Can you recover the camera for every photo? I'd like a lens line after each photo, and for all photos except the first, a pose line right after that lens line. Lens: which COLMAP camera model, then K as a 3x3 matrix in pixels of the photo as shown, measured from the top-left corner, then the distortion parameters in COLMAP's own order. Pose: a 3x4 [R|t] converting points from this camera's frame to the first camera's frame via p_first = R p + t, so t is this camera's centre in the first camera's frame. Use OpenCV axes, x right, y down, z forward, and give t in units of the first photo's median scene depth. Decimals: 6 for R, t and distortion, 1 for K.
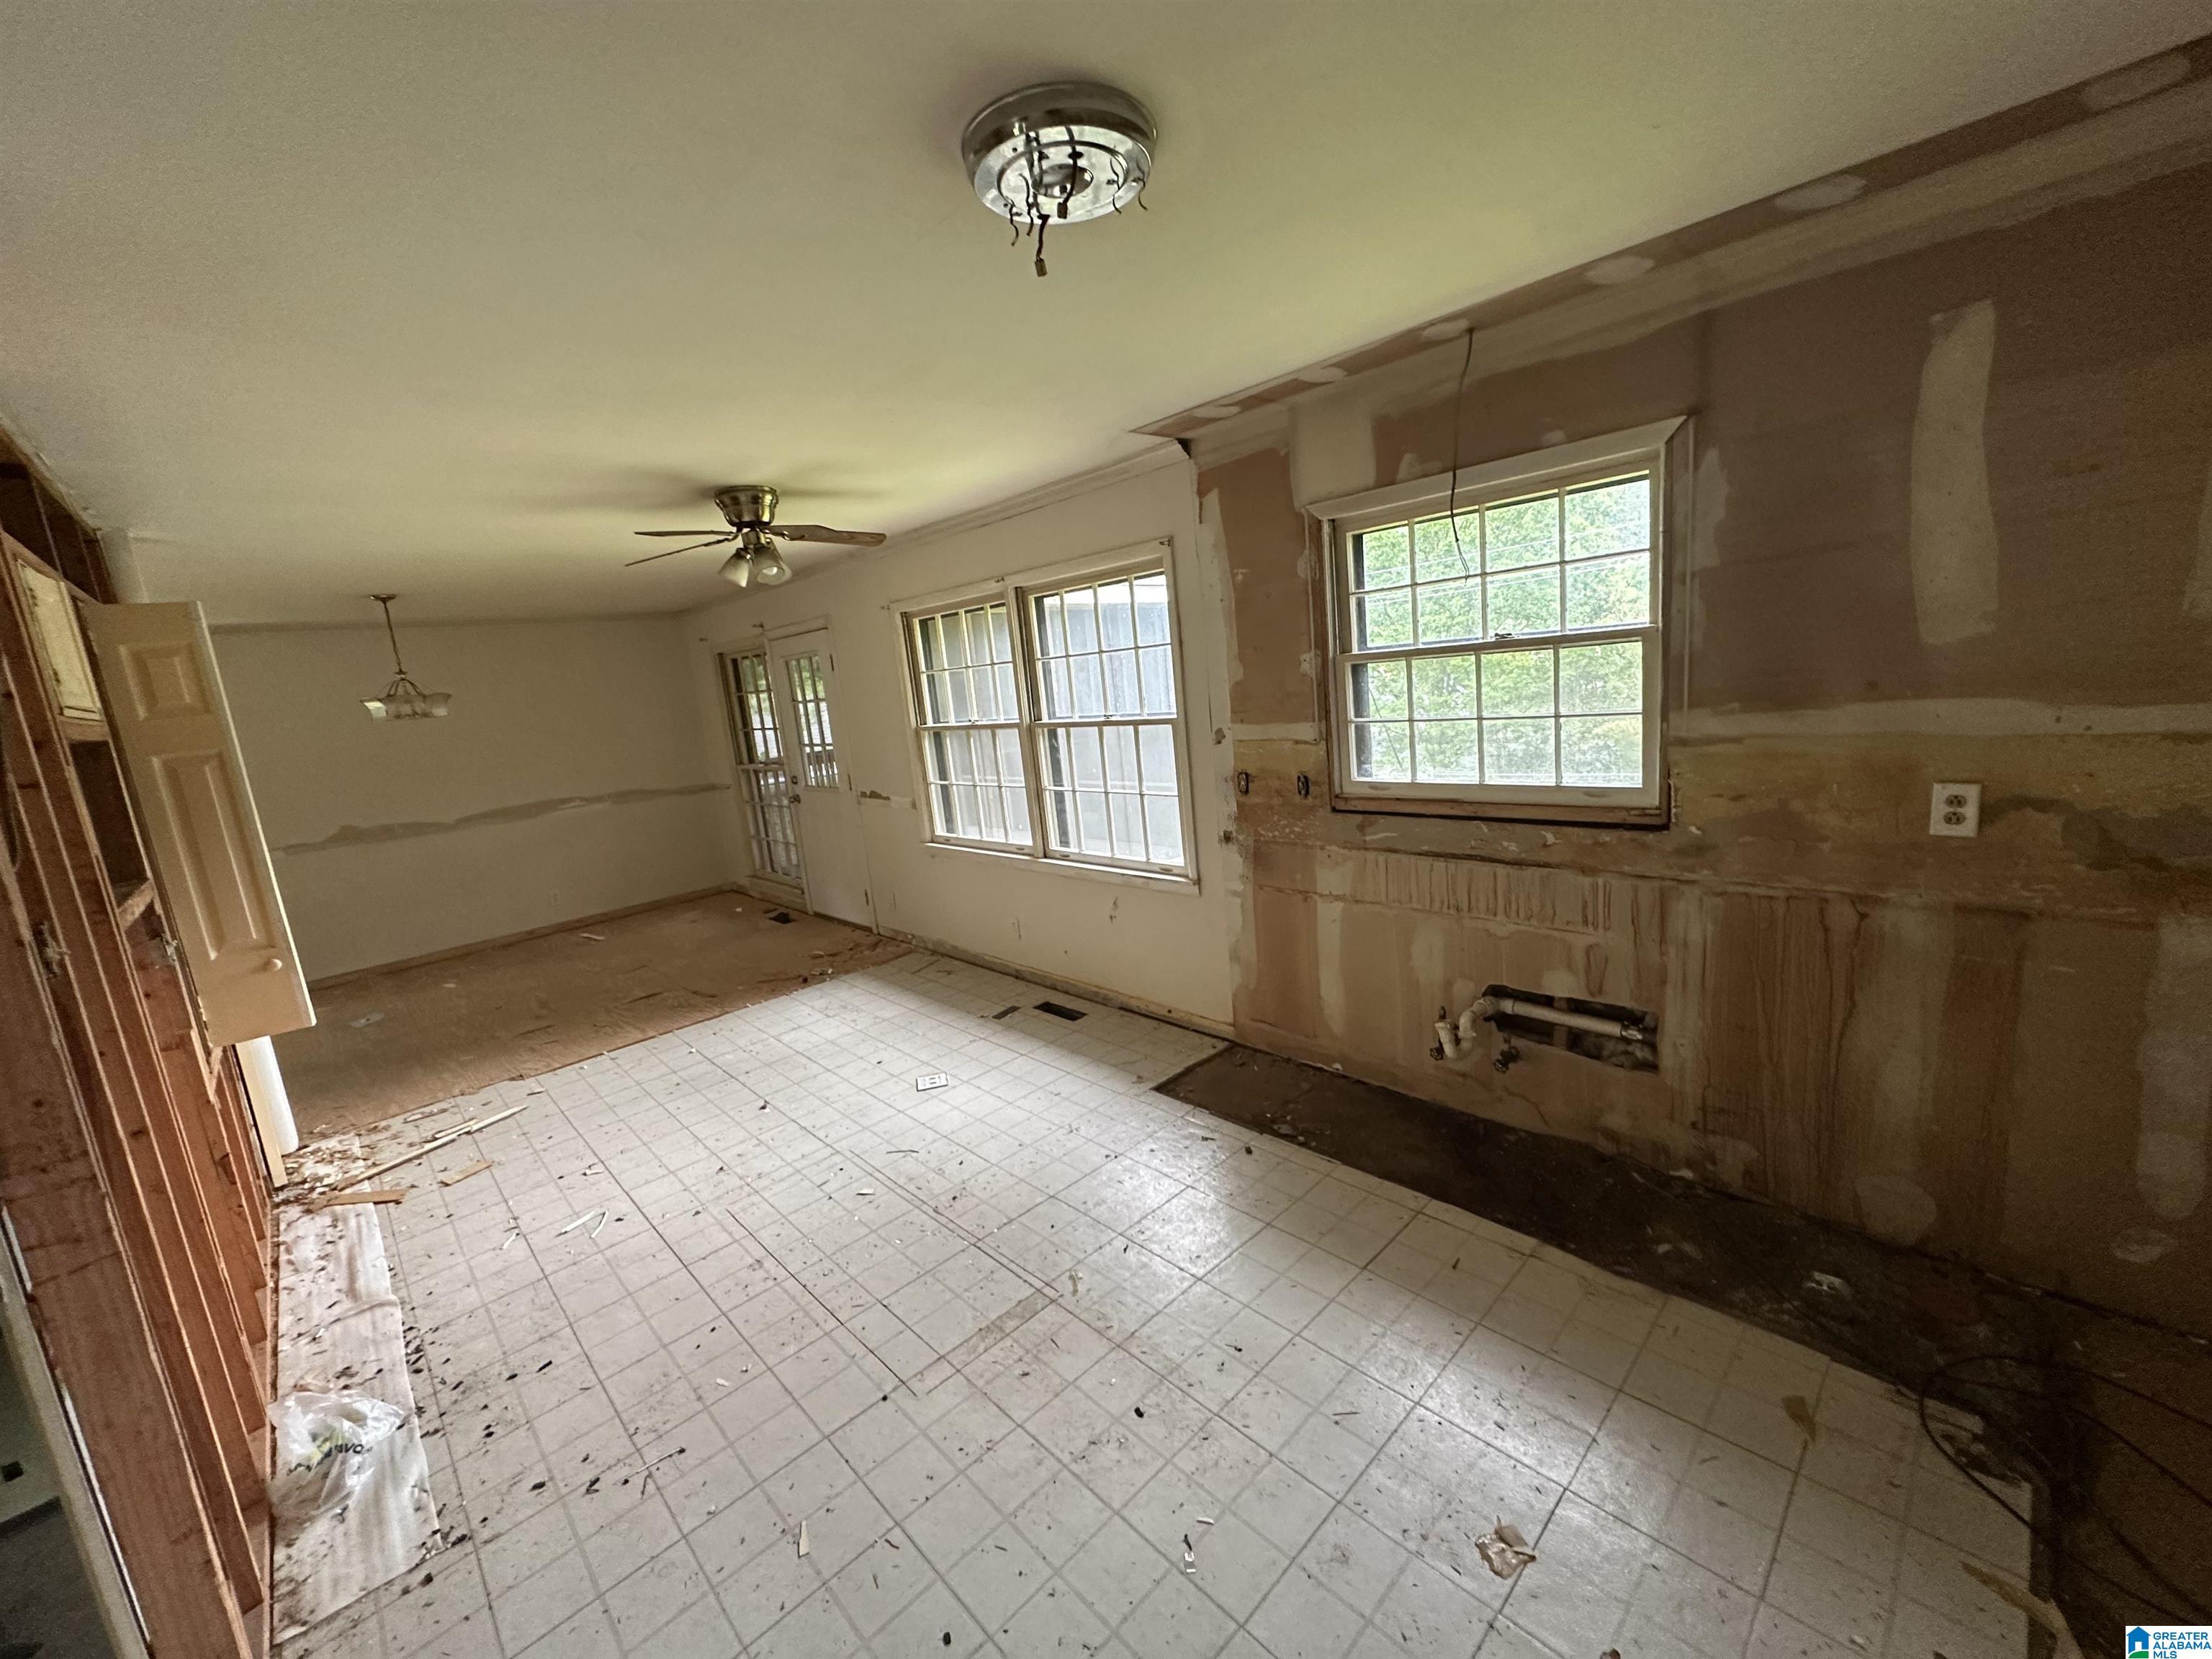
lens RADIAL K [[880.3, 0, 1104.1], [0, 880.3, 826.5], [0, 0, 1]] dist [-0.003322, 0.000473]
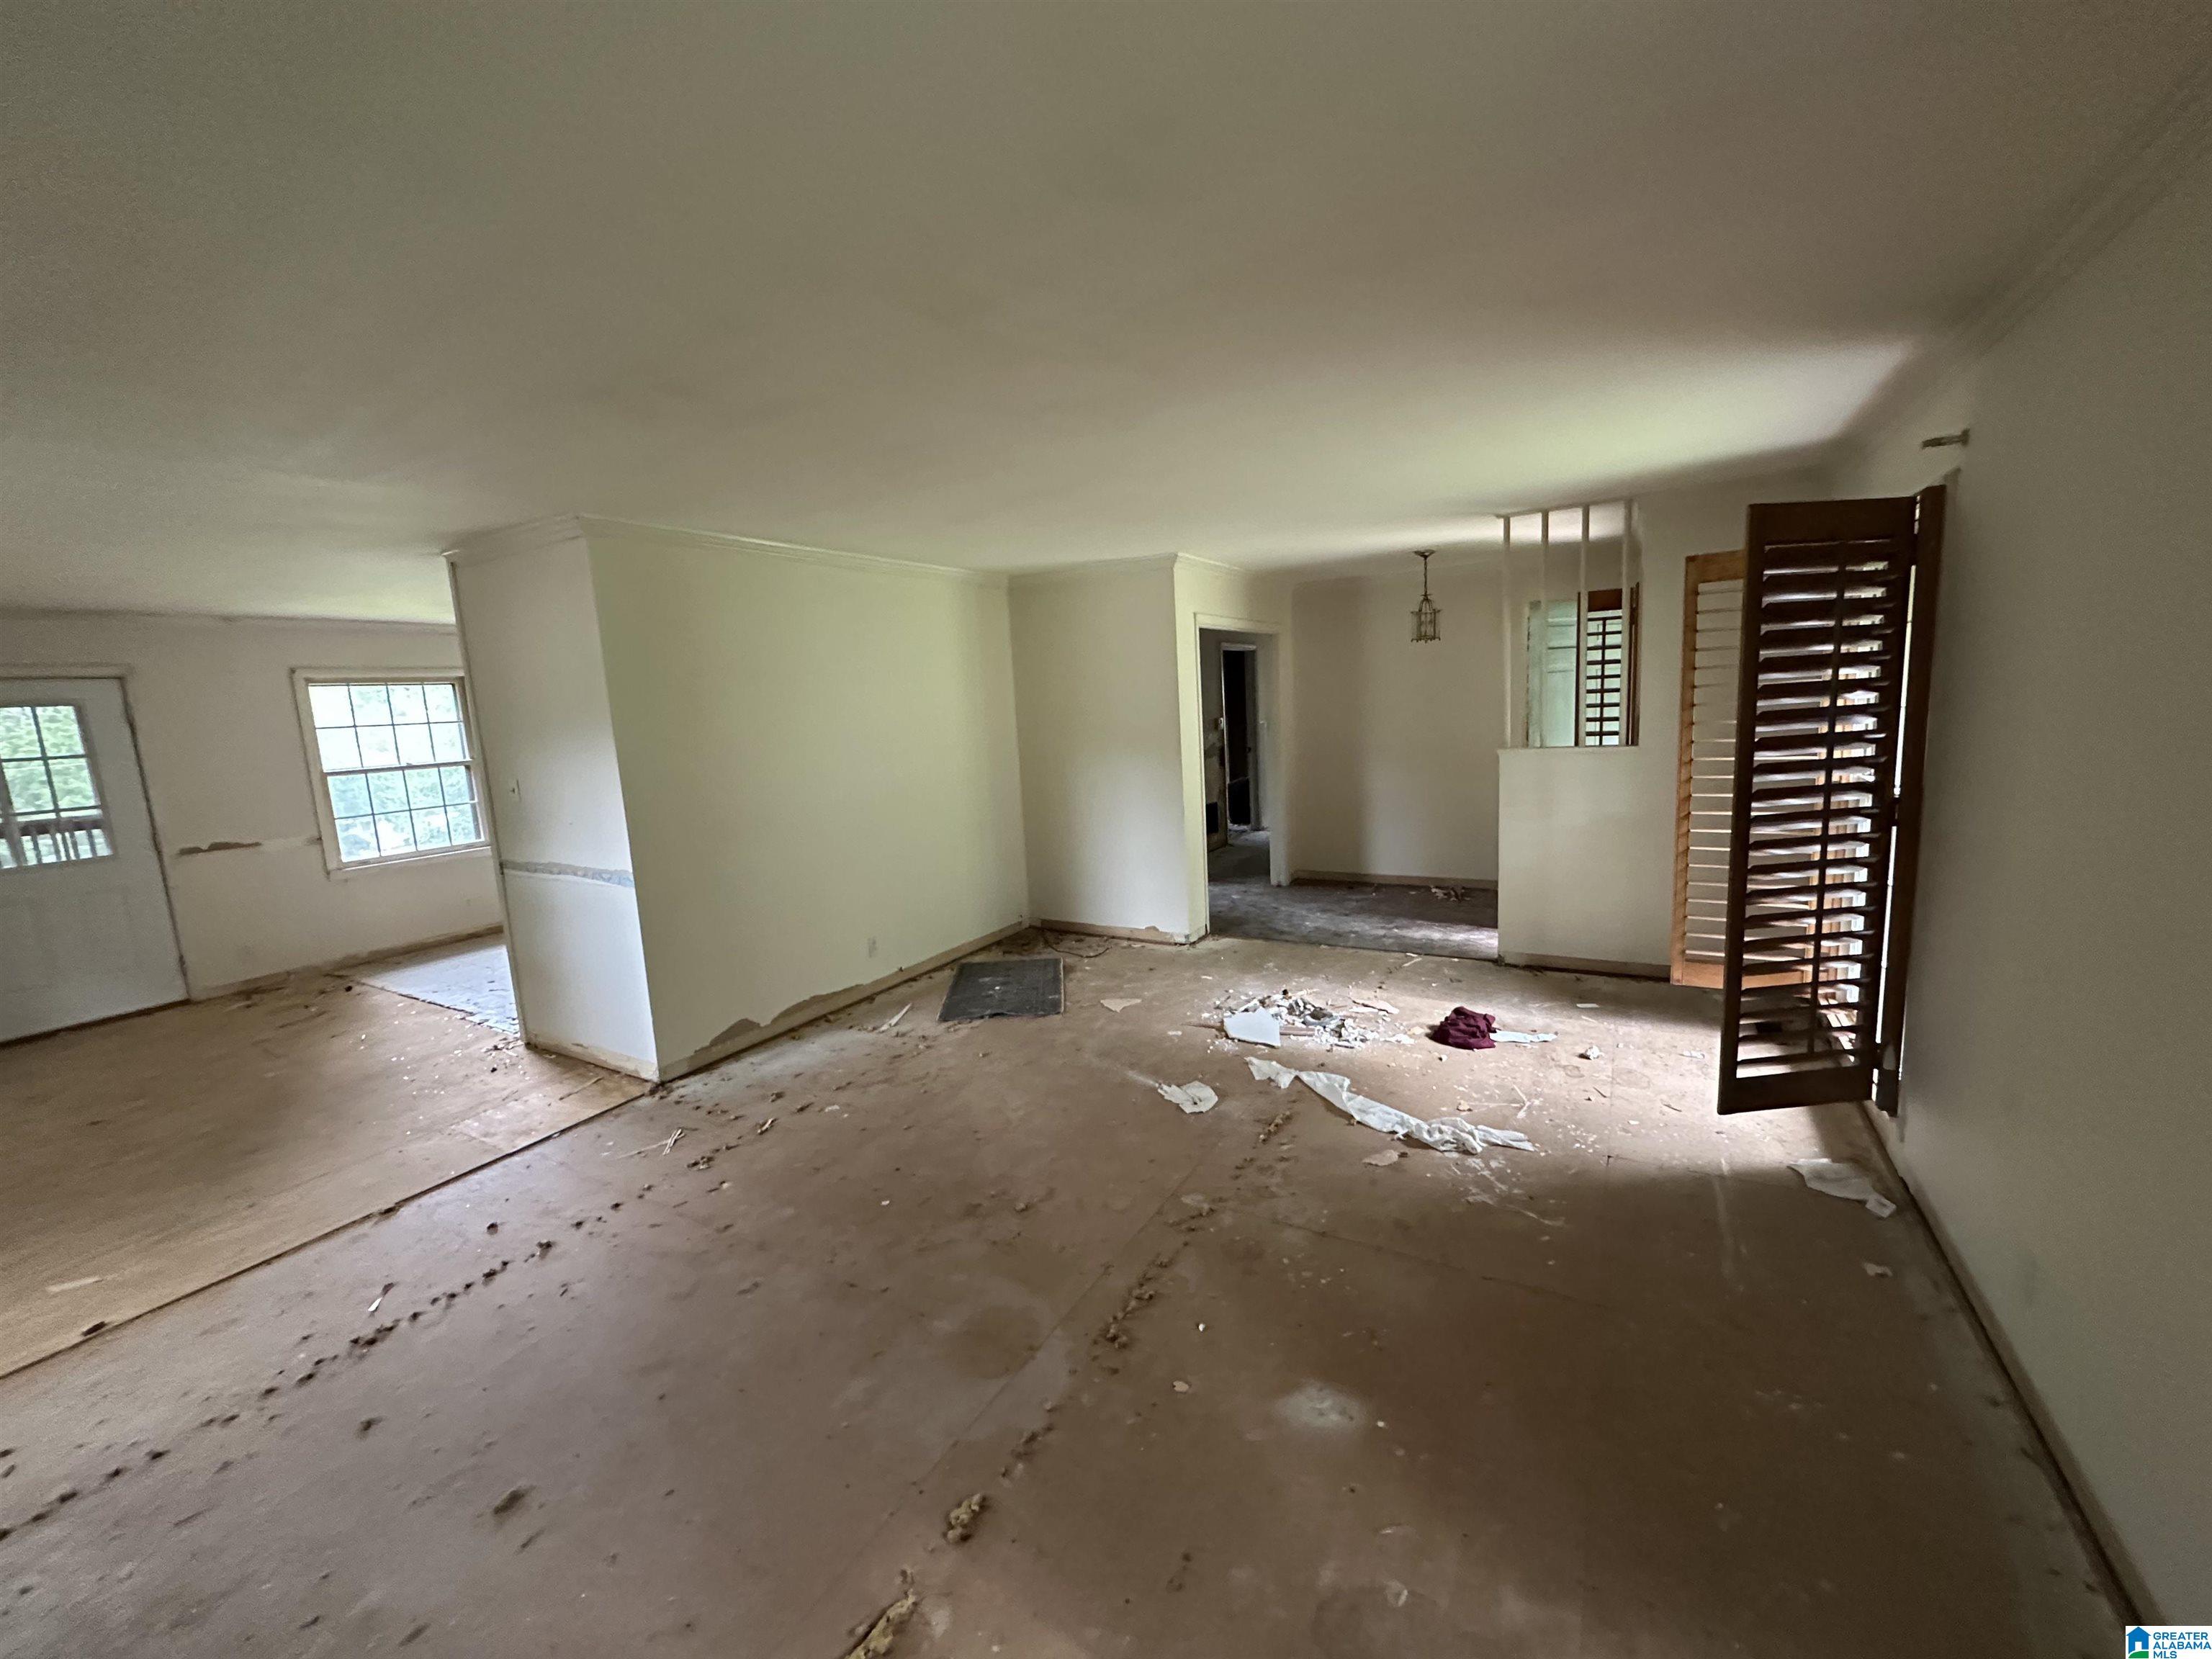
lens RADIAL K [[882.4, 0, 1104.7], [0, 882.4, 830.6], [0, 0, 1]] dist [-0.000713, 0.000212]
pose [[-0.263655, -0.033138, 0.964048, -2.186731], [0.252894, 0.962077, 0.102234, 0.144639], [-0.930876, 0.270756, -0.245276, 0.437721]]
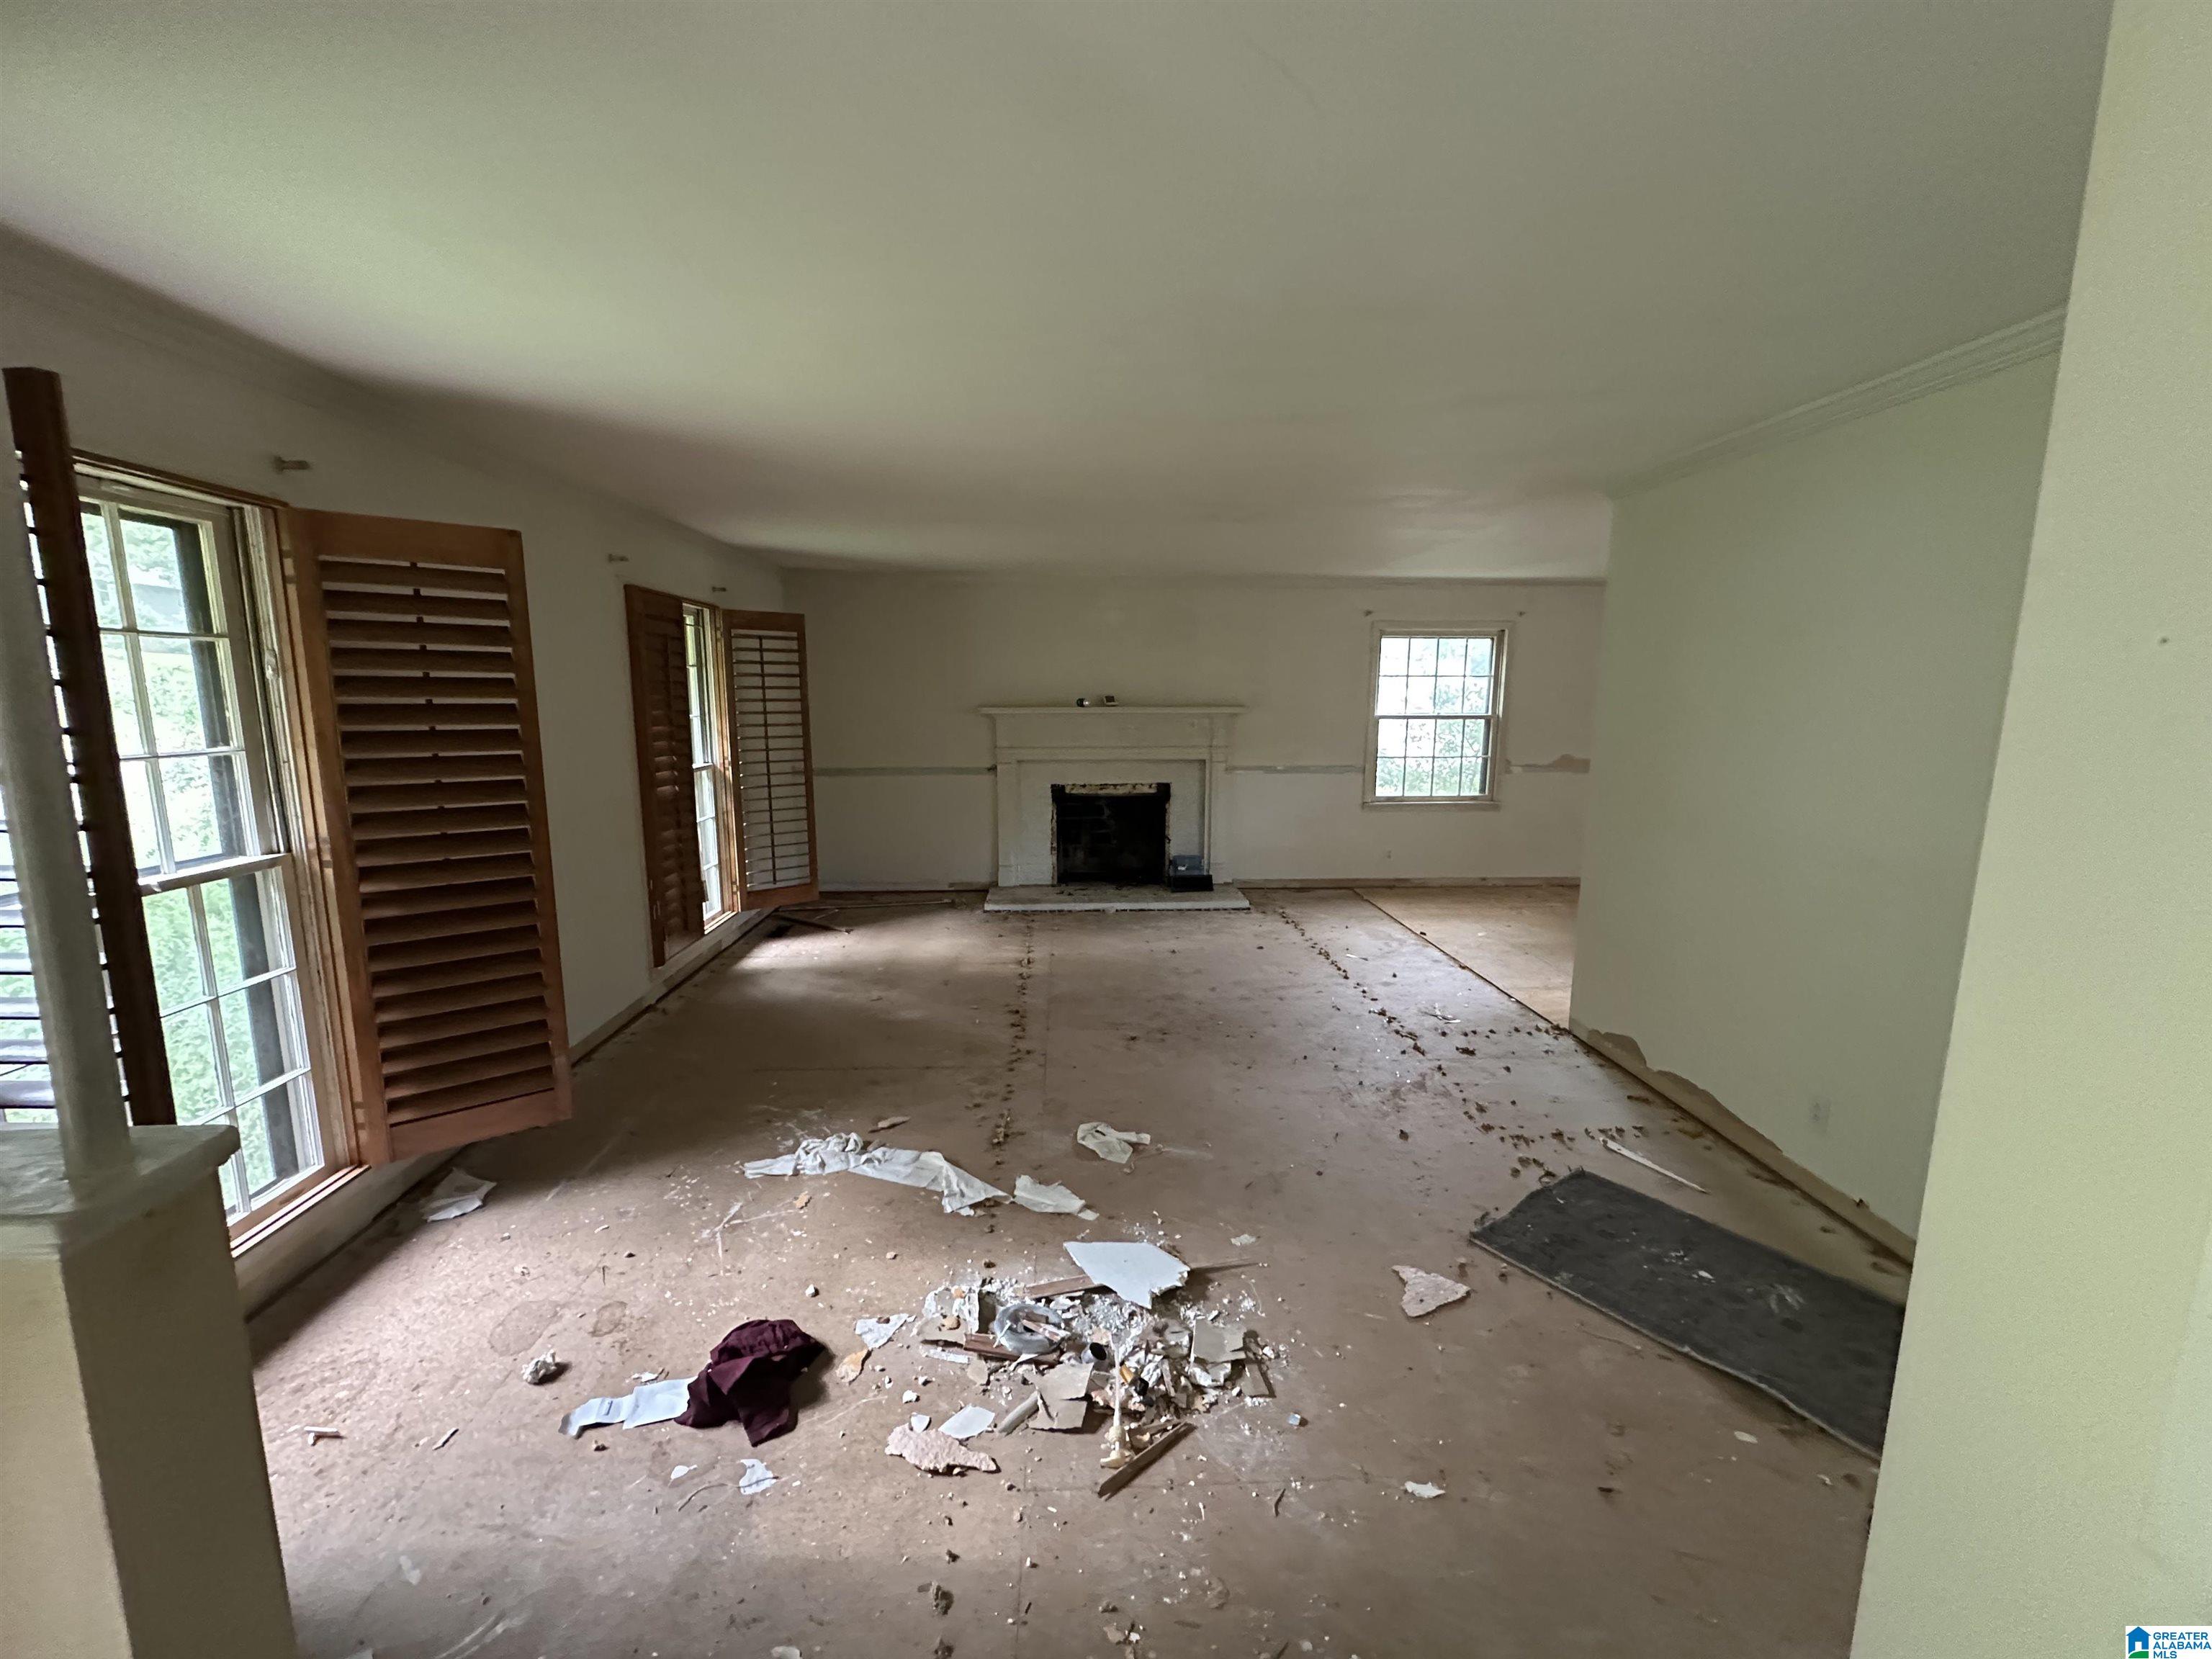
lens RADIAL K [[880.3, 0, 1104.1], [0, 880.3, 826.5], [0, 0, 1]] dist [-0.003322, 0.000473]
pose [[0.750524, 0.197582, -0.630615, -0.887781], [-0.190202, 0.978464, 0.080200, 0.181432], [0.632880, 0.059752, 0.771941, -0.438761]]
